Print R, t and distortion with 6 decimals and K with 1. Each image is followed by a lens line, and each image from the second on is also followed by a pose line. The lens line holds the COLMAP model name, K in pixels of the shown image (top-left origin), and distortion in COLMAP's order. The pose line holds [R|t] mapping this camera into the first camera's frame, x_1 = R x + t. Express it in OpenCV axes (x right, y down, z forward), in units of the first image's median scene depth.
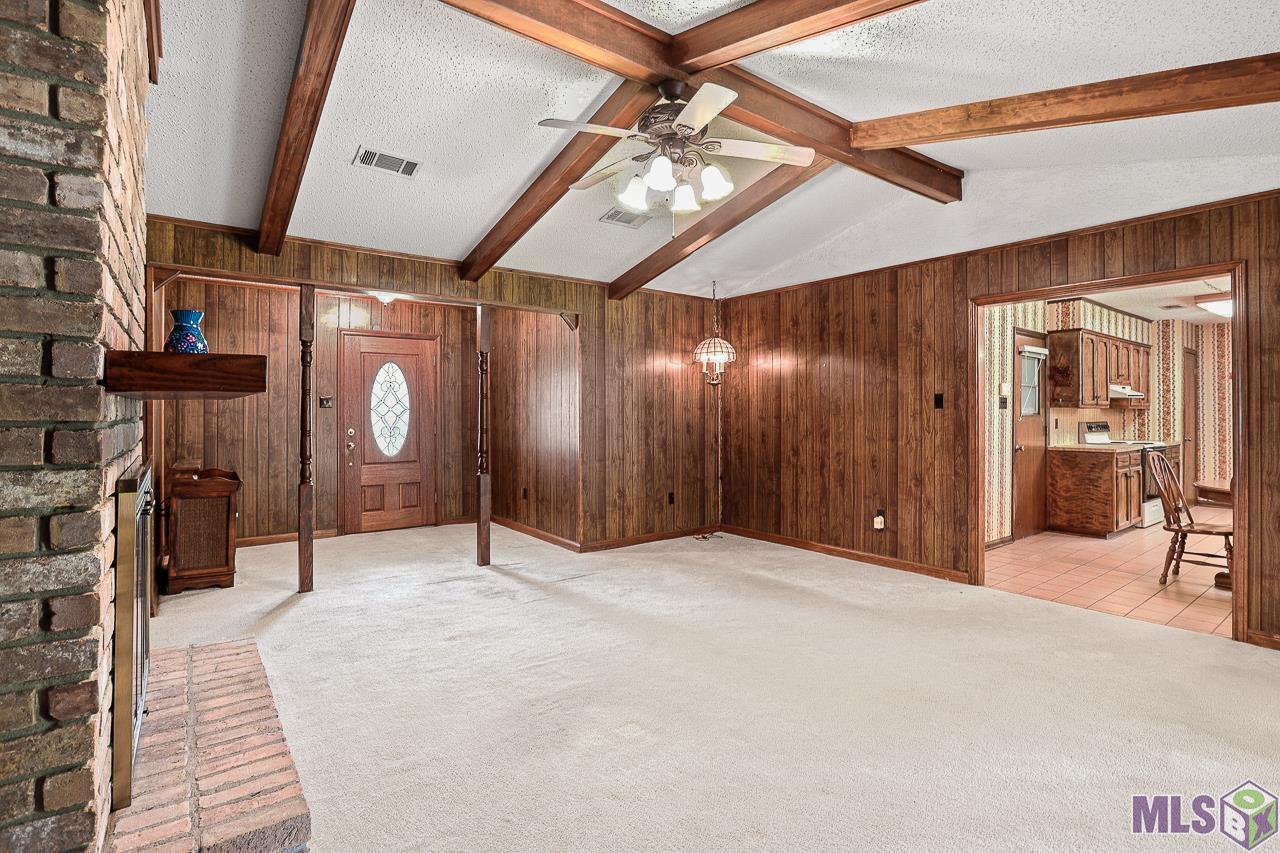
lens RADIAL K [[611.7, 0, 645.0], [0, 611.7, 415.4], [0, 0, 1]] dist [-0.022777, 0.002098]
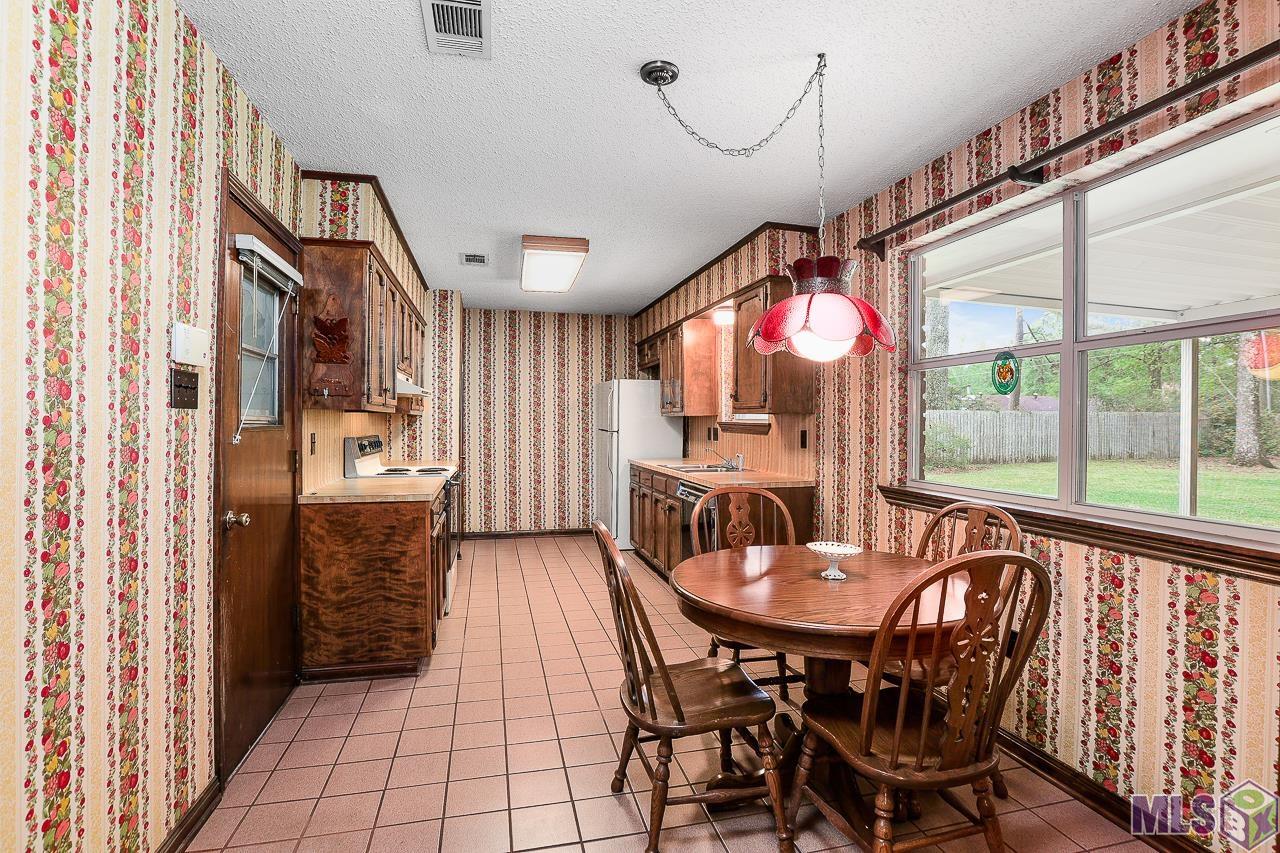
lens RADIAL K [[611.7, 0, 643.8], [0, 611.7, 425.5], [0, 0, 1]] dist [-0.022777, 0.002098]
pose [[0.398157, -0.004318, 0.917307, 0.361621], [-0.001953, 0.999983, 0.005555, -0.004265], [-0.917315, -0.004003, 0.398141, 0.598379]]
